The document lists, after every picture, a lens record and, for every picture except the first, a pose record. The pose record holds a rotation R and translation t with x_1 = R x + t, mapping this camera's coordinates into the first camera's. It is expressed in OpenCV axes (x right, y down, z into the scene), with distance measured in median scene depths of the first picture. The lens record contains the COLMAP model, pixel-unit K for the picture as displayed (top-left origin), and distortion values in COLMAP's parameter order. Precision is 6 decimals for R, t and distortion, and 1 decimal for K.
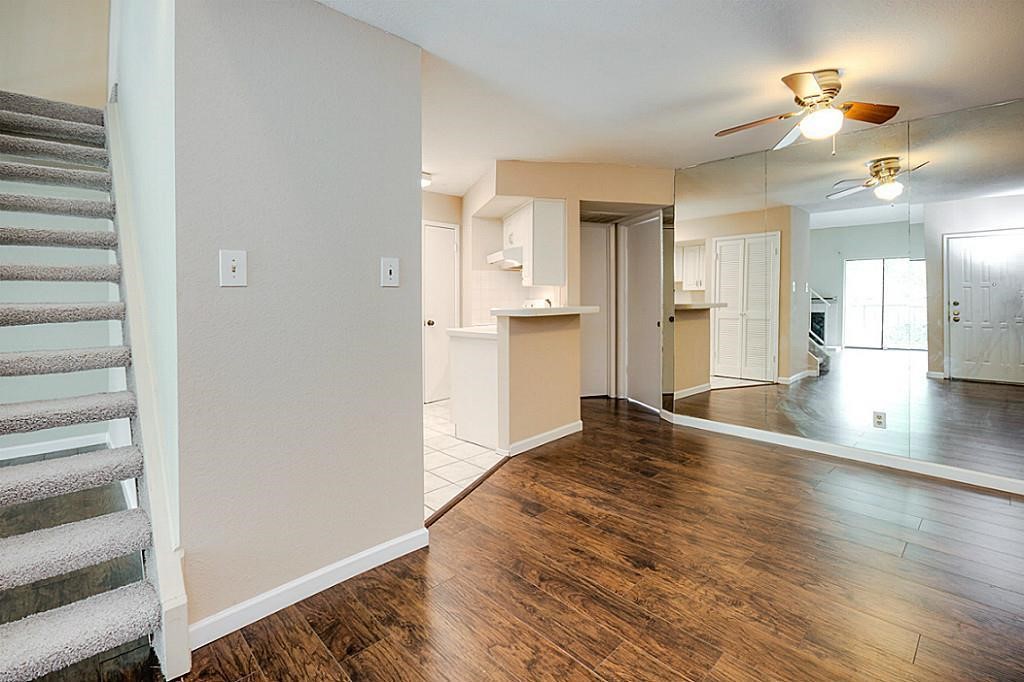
lens RADIAL K [[464.6, 0, 512.1], [0, 464.6, 302.8], [0, 0, 1]] dist [-0.010133, 0.000294]
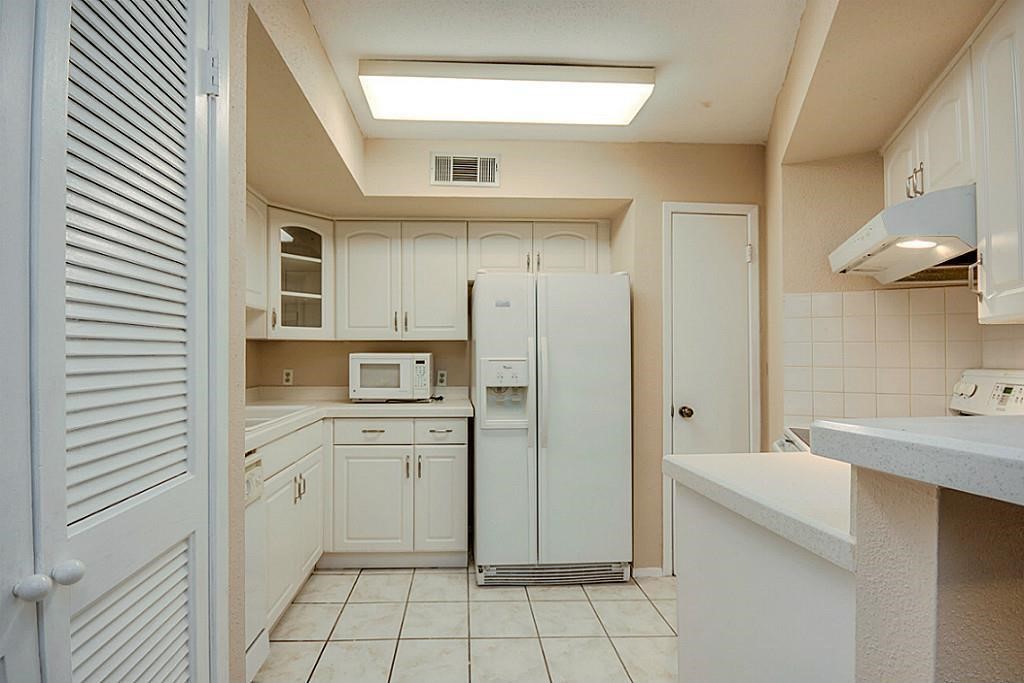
lens RADIAL K [[464.6, 0, 467.7], [0, 464.6, 348.6], [0, 0, 1]] dist [-0.010133, 0.000294]
pose [[0.729076, -0.003406, -0.684425, -0.018775], [-0.016702, 0.999601, -0.022767, -0.015219], [0.684229, 0.028030, 0.728728, 0.894752]]
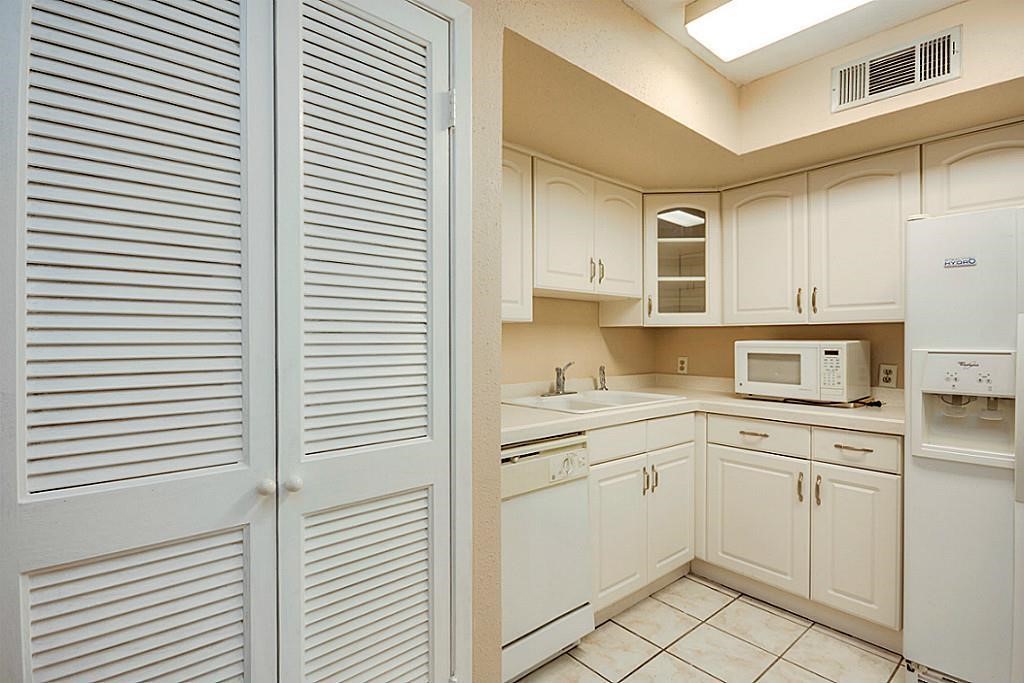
lens RADIAL K [[471.2, 0, 504.2], [0, 471.2, 338.4], [0, 0, 1]] dist [0.007905, -0.006441]
pose [[-0.078800, 0.002236, -0.996888, 0.024815], [-0.021308, 0.999765, 0.003926, -0.021870], [0.996663, 0.021551, -0.078734, 1.084184]]
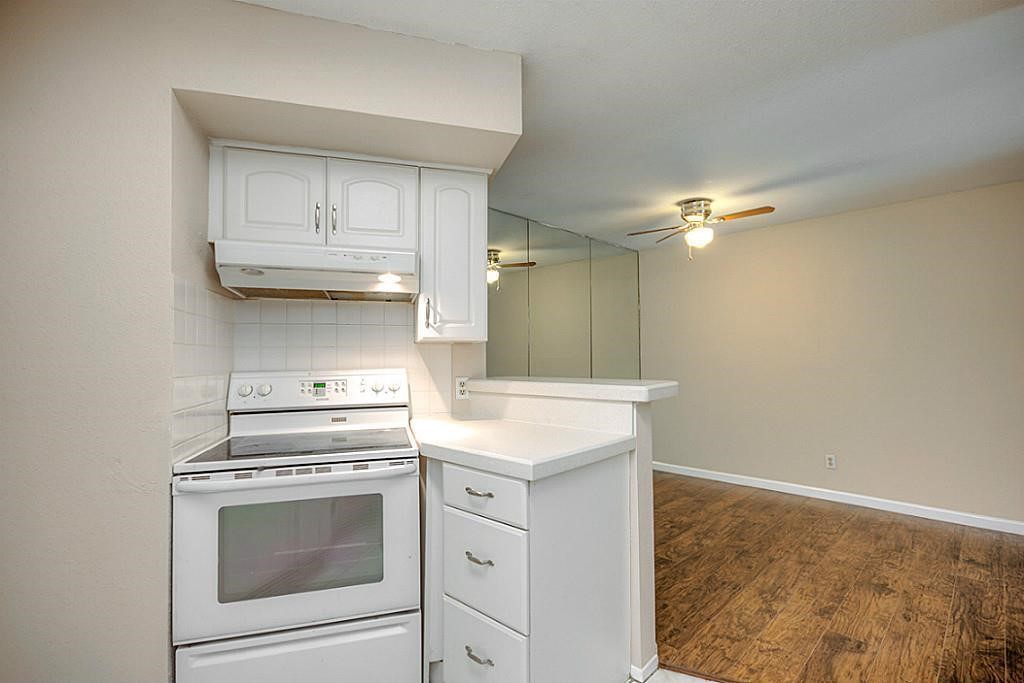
lens RADIAL K [[471.2, 0, 501.6], [0, 471.2, 341.6], [0, 0, 1]] dist [0.007905, -0.006441]
pose [[-0.002489, 0.024772, 0.999690, -0.670879], [0.018089, 0.999531, -0.024723, -0.038632], [-0.999833, 0.018022, -0.002936, 1.404562]]
